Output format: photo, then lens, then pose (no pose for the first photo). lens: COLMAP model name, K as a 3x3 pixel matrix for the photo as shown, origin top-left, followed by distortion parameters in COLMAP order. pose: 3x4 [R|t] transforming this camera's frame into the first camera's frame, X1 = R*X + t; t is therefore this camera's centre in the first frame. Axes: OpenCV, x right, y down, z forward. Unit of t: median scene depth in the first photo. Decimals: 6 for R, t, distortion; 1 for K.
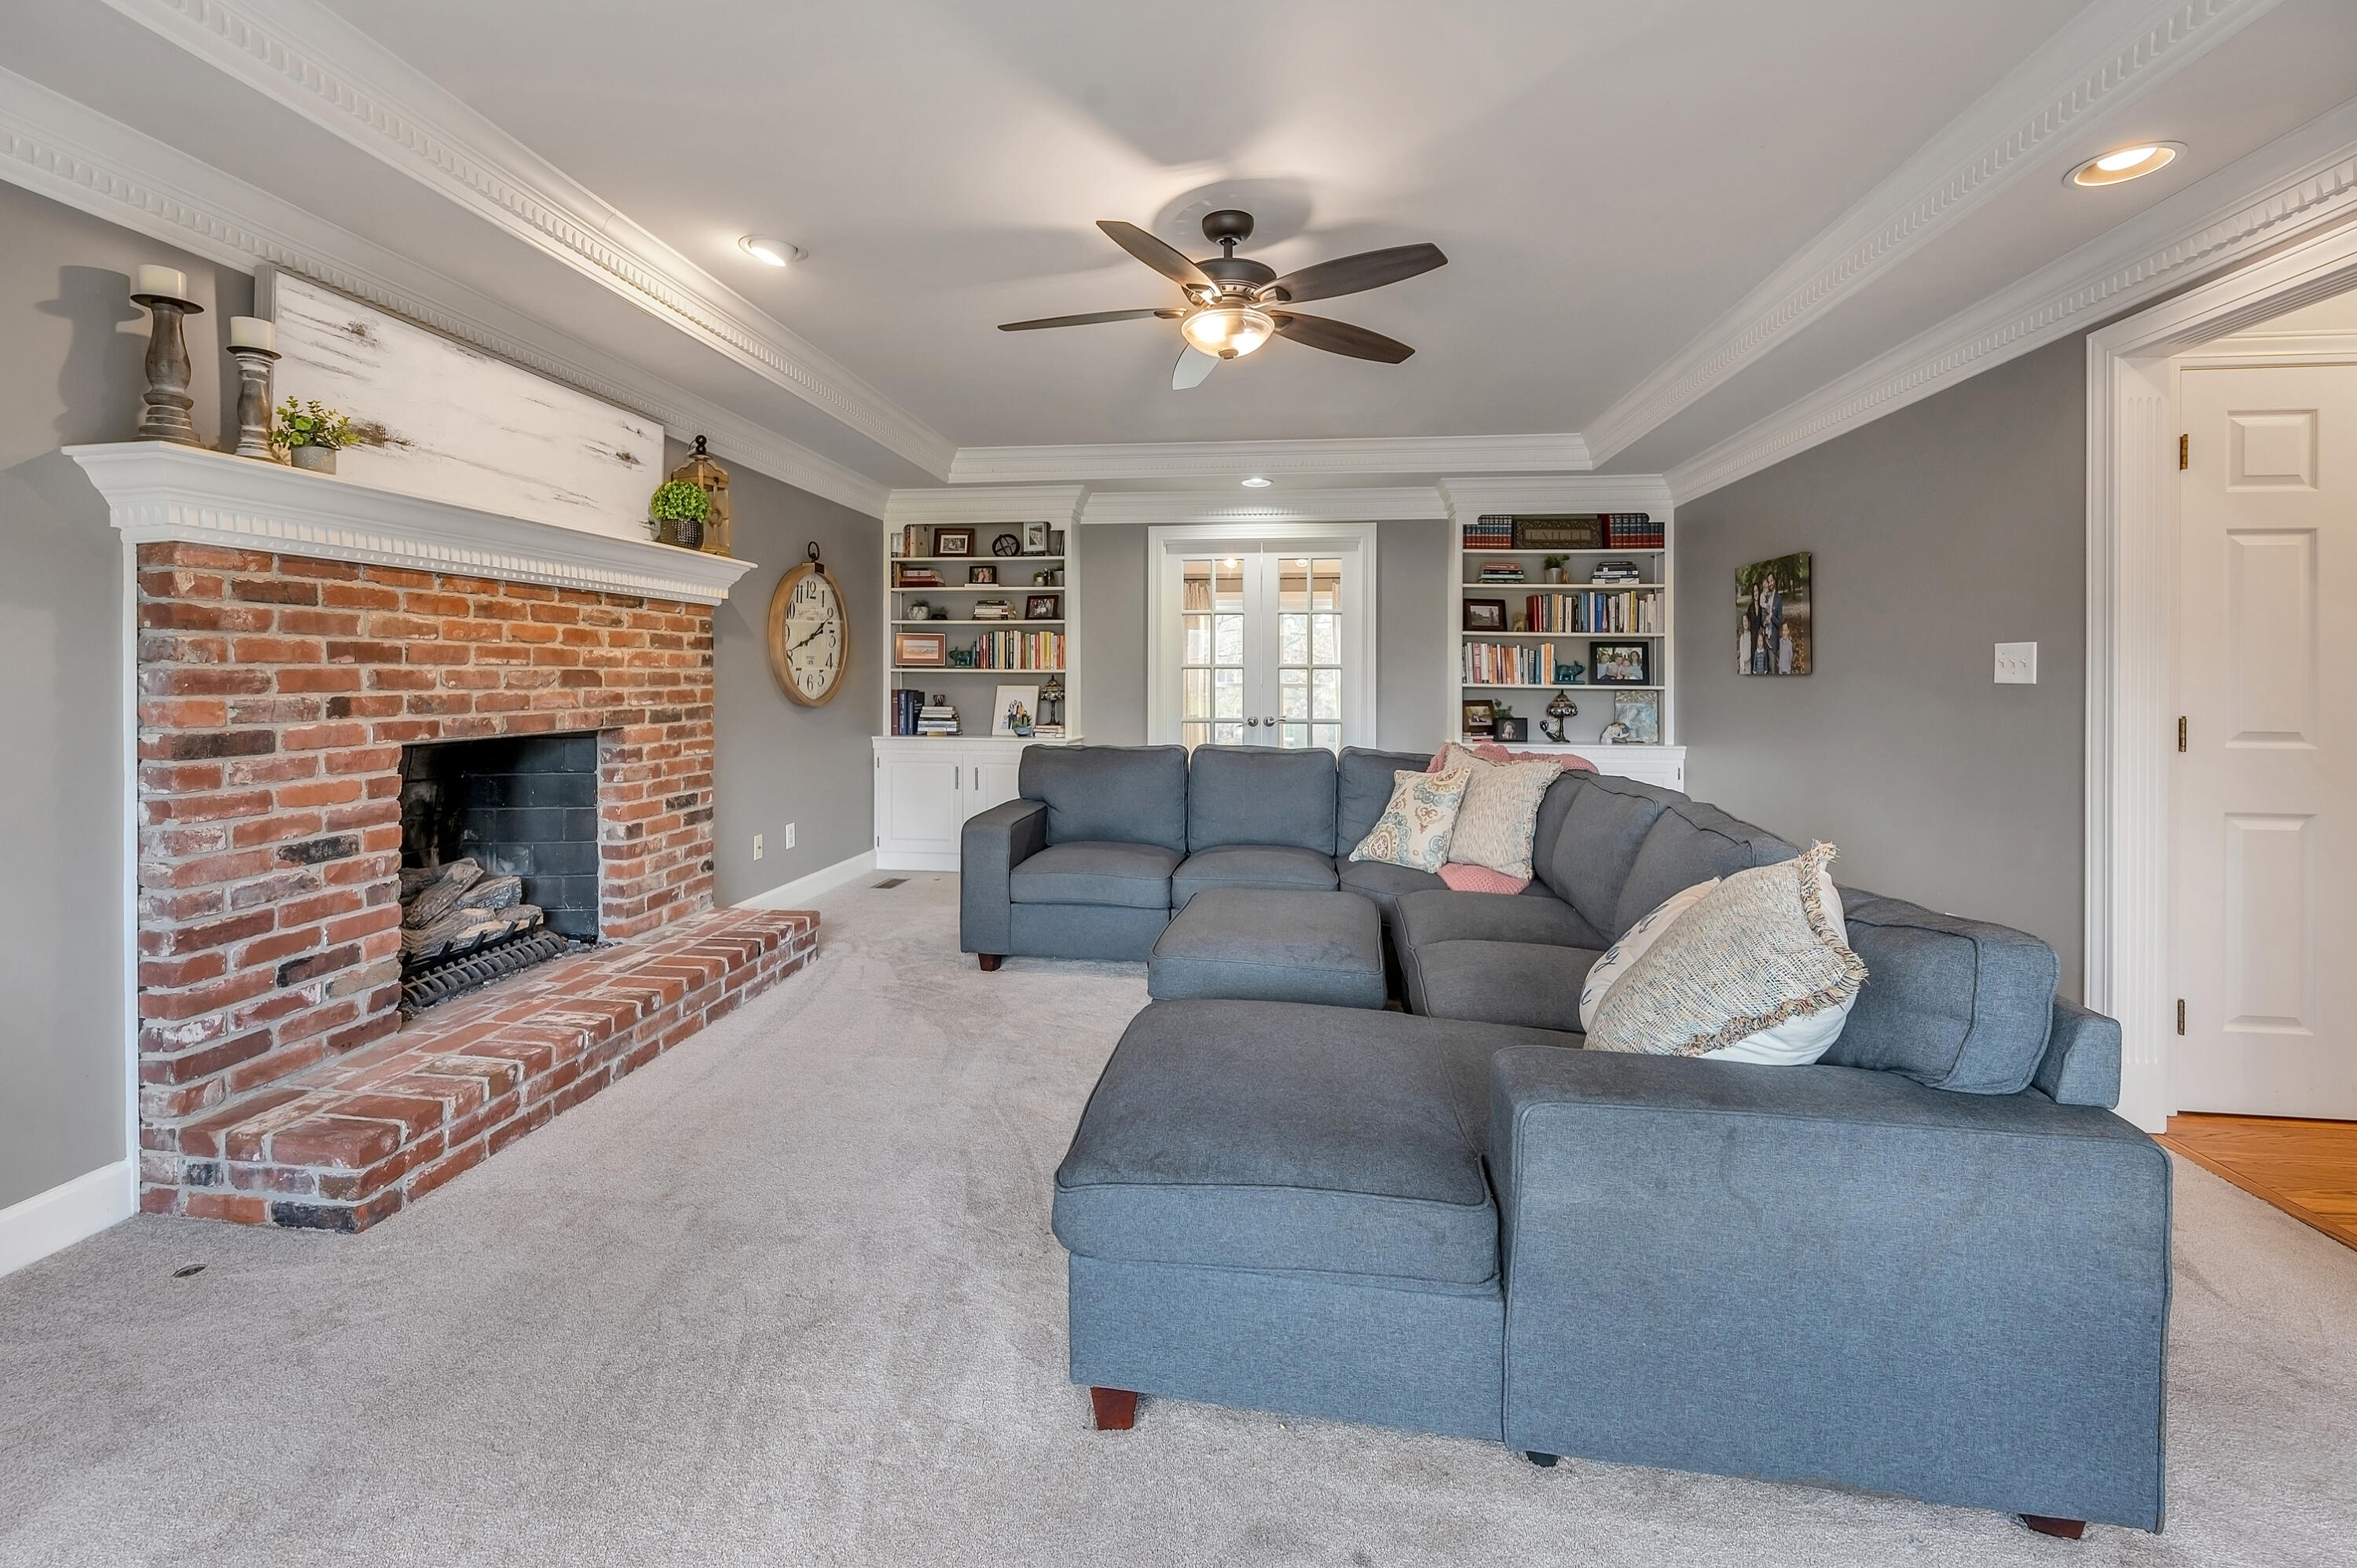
lens RADIAL K [[967.2, 0, 1162.1], [0, 967.2, 676.4], [0, 0, 1]] dist [-0.004316, -0.000229]
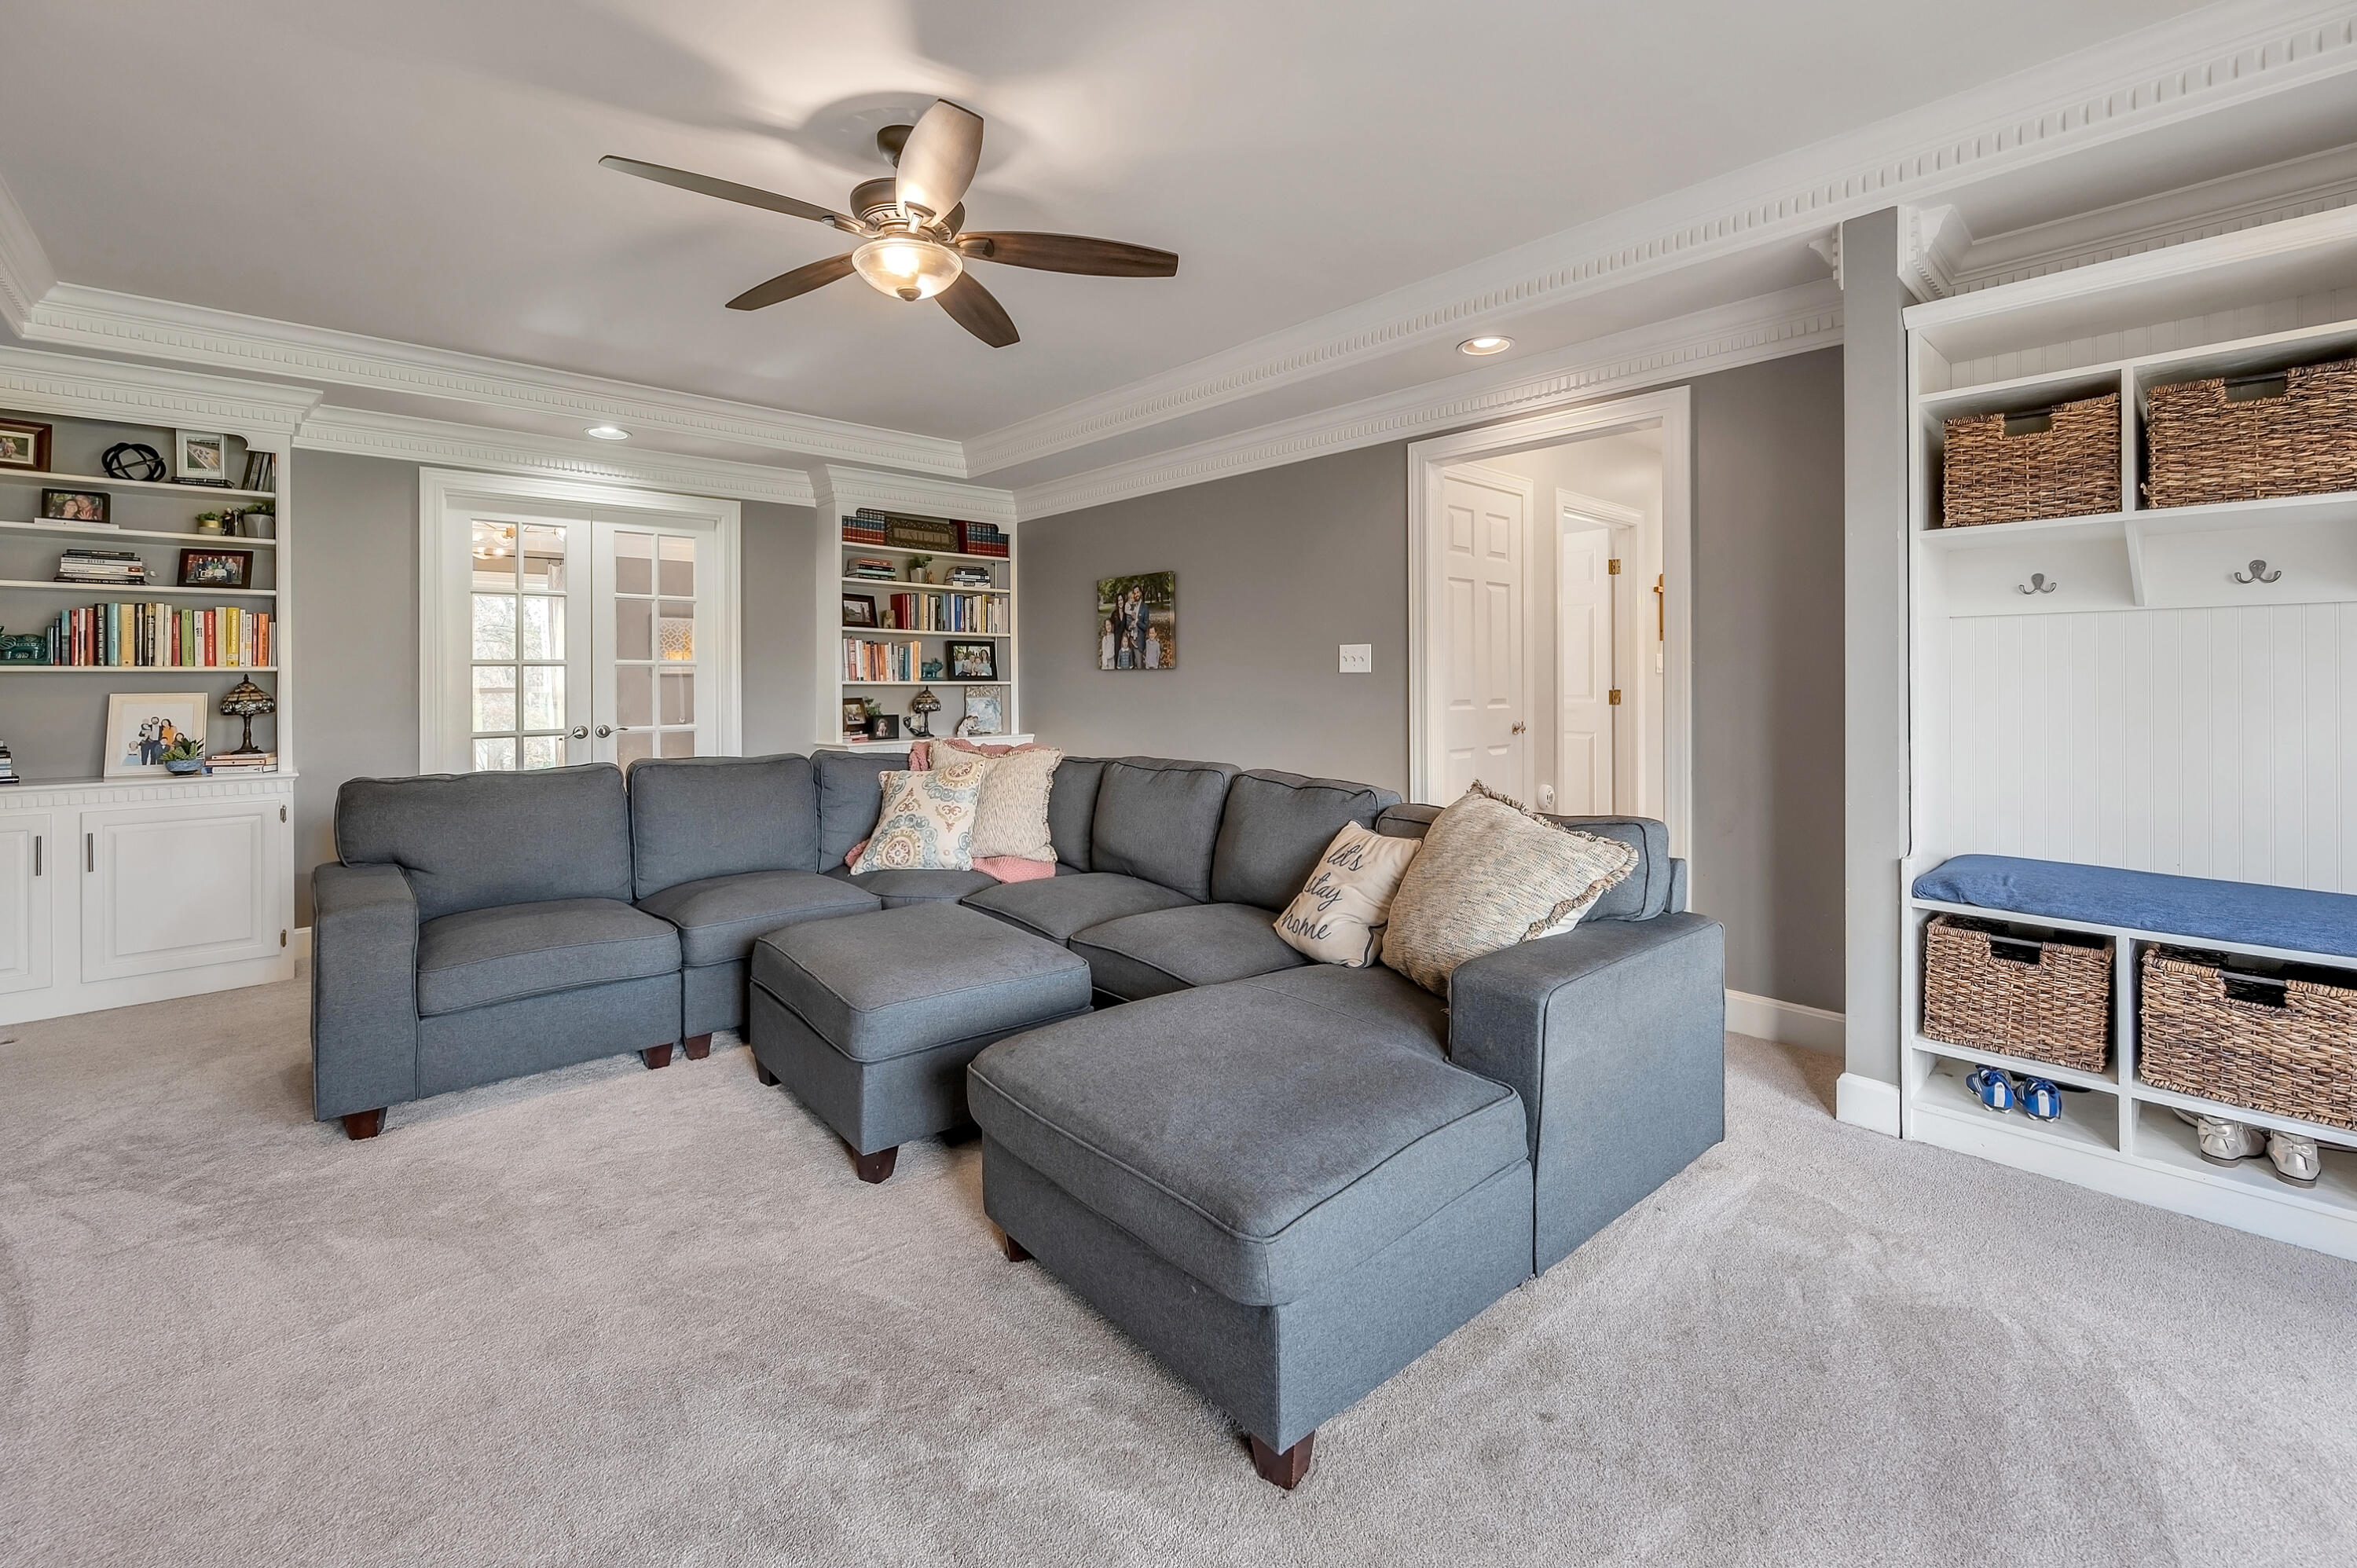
lens RADIAL K [[967.2, 0, 1196.9], [0, 967.2, 672.5], [0, 0, 1]] dist [-0.004316, -0.000229]
pose [[0.658072, -0.004855, 0.752939, -0.178613], [0.009323, 0.999955, -0.001701, 0.003716], [-0.752897, 0.008139, 0.658088, 0.104120]]
